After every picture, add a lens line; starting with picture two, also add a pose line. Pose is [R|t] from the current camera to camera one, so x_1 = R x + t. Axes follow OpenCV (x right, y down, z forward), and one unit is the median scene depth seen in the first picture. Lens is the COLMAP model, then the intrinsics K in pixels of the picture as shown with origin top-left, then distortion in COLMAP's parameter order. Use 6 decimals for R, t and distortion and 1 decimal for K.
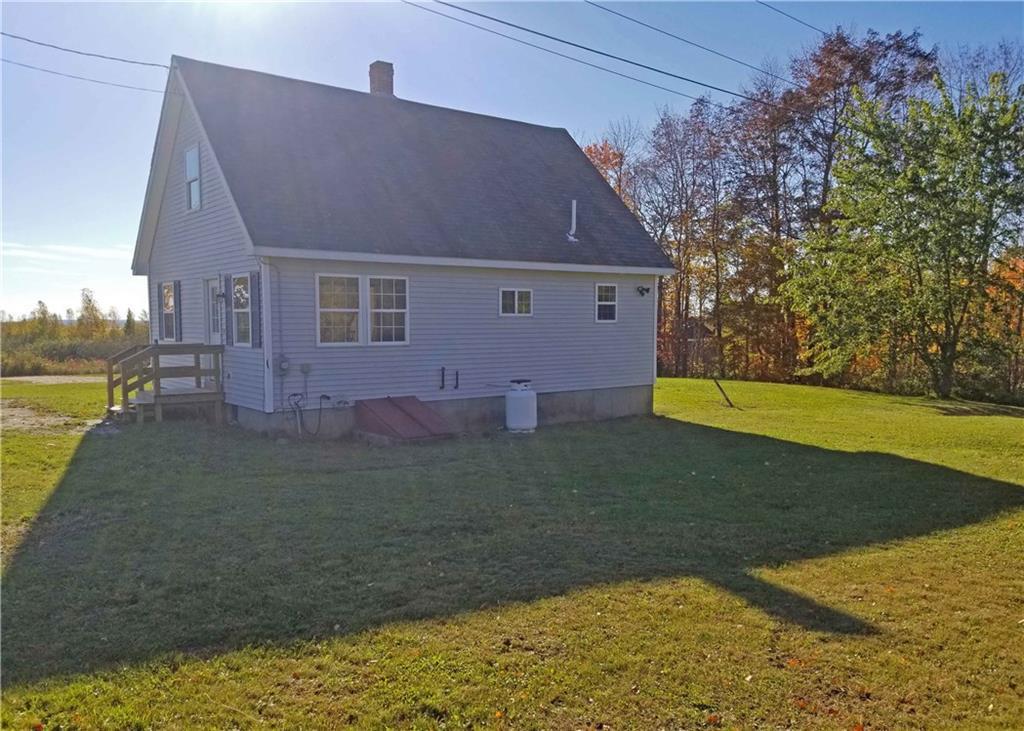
lens RADIAL K [[795.4, 0, 503.2], [0, 795.4, 366.6], [0, 0, 1]] dist [0.078059, -0.061143]
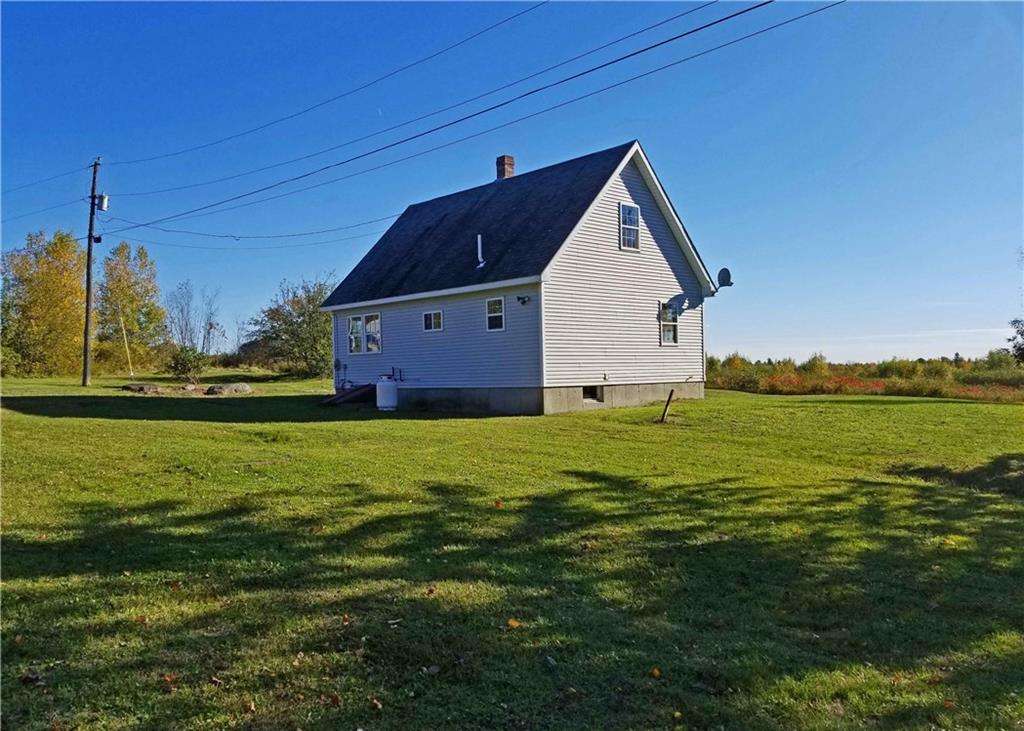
lens RADIAL K [[795.4, 0, 511.1], [0, 795.4, 368.4], [0, 0, 1]] dist [0.078059, -0.061143]
pose [[0.126266, -0.007574, -0.991967, 1.366960], [-0.029904, 0.999487, -0.011438, 0.012859], [0.991546, 0.031108, 0.125975, 0.925406]]
